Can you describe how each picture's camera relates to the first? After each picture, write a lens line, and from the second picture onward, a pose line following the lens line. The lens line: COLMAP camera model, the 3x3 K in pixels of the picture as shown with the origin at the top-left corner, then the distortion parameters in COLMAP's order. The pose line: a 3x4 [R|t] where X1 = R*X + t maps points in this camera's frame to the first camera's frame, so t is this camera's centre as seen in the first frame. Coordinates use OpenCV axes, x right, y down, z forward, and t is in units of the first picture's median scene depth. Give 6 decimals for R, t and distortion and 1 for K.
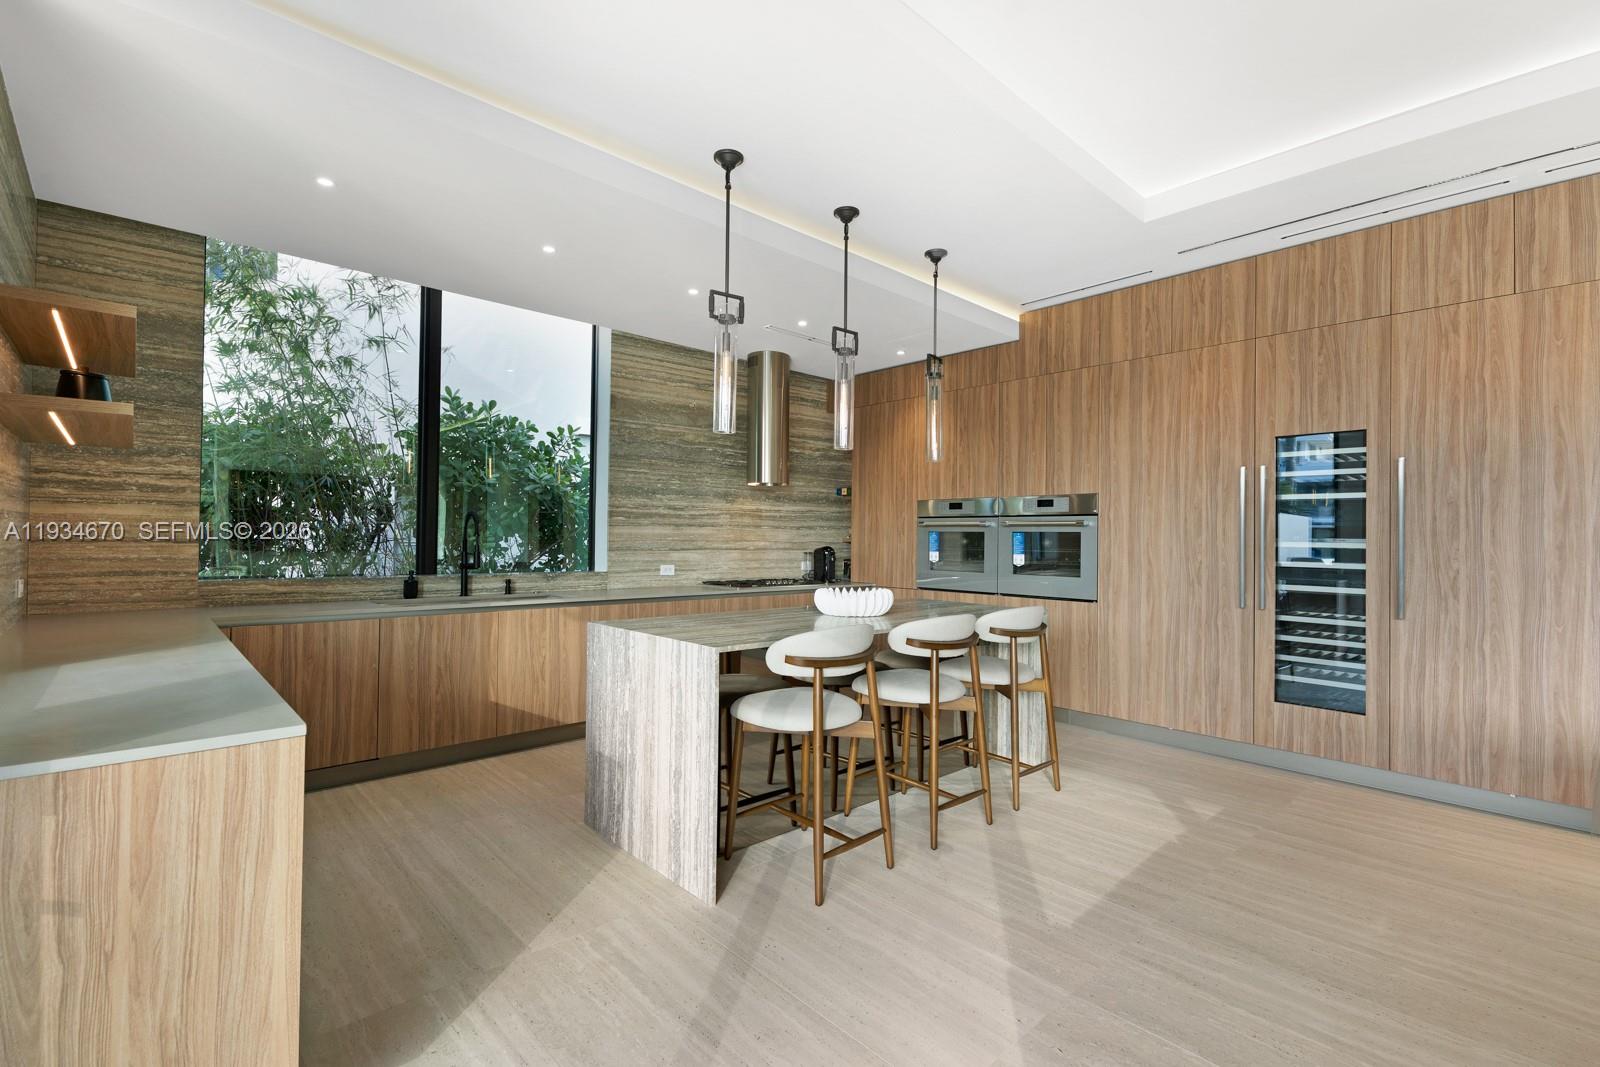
lens RADIAL K [[720.1, 0, 799.5], [0, 720.1, 536.1], [0, 0, 1]] dist [0.012156, -0.001893]
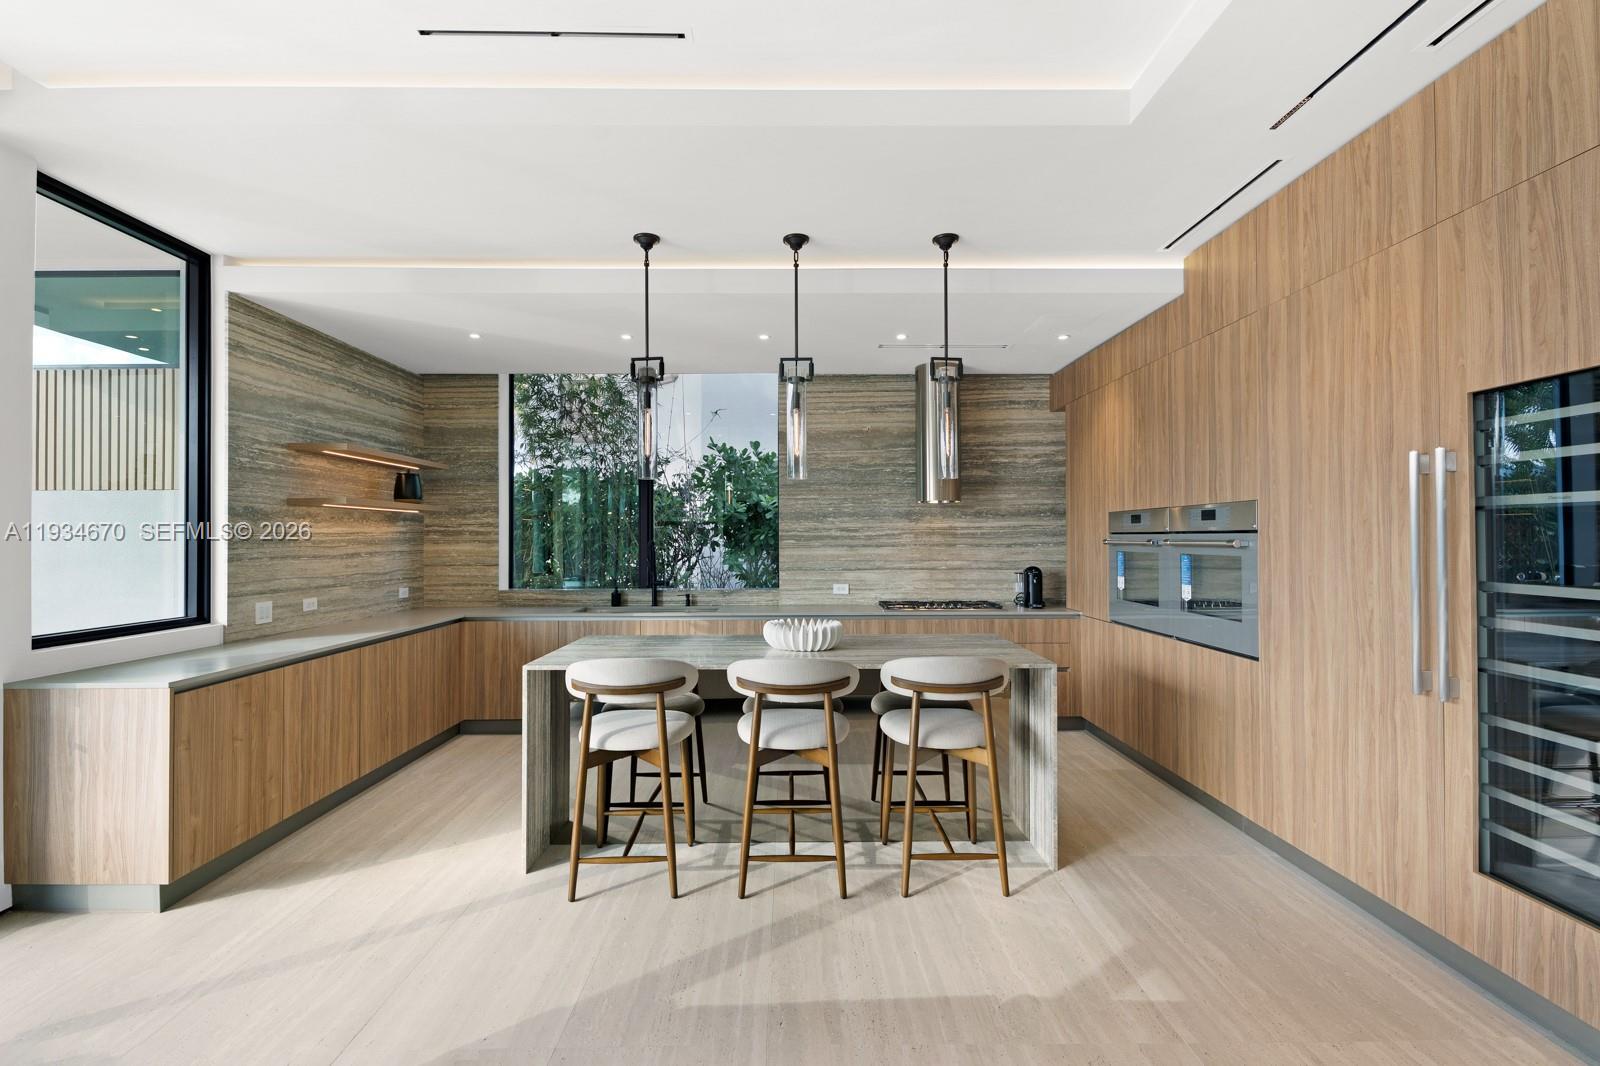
lens RADIAL K [[720.1, 0, 796.3], [0, 720.1, 533.8], [0, 0, 1]] dist [0.012156, -0.001893]
pose [[0.740741, -0.018295, -0.671542, 0.578815], [0.014148, 0.999832, -0.011633, -0.026990], [0.671642, -0.000884, 0.740875, 0.214599]]
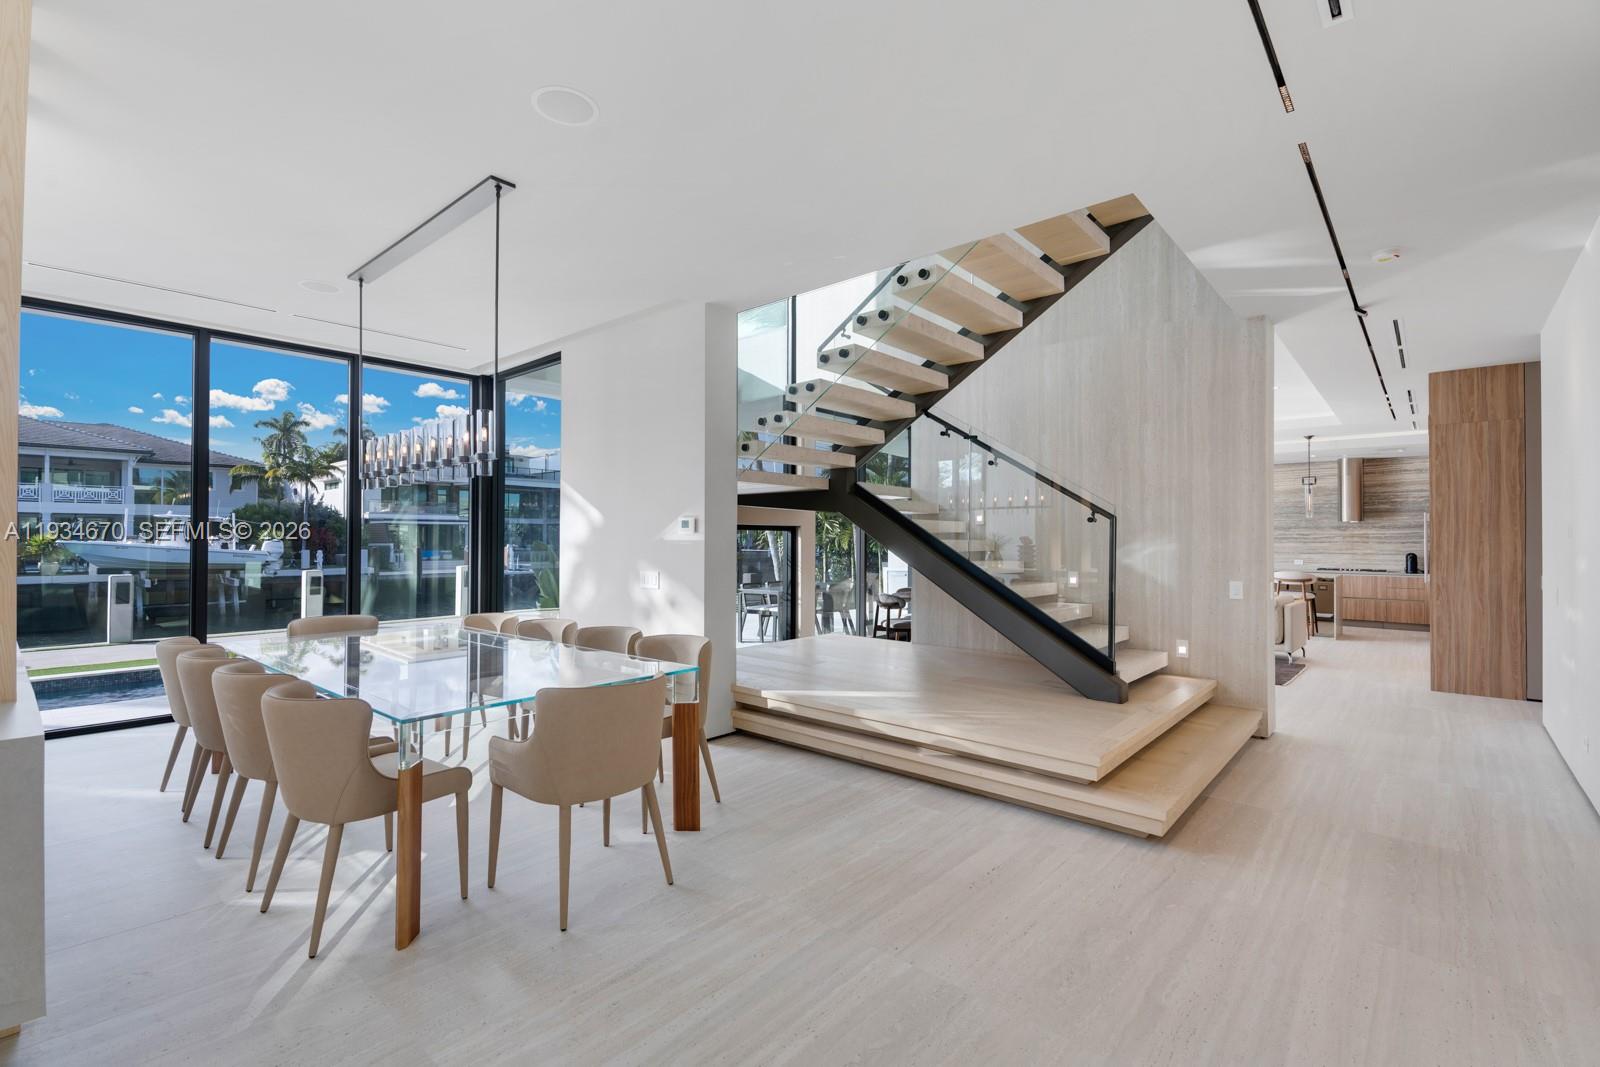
lens RADIAL K [[720.1, 0, 796.2], [0, 720.1, 531.7], [0, 0, 1]] dist [0.012156, -0.001893]
pose [[0.101371, -0.011065, -0.994787, 2.314962], [0.005210, 0.999930, -0.010591, -0.039690], [0.994835, -0.004109, 0.101422, -0.958818]]
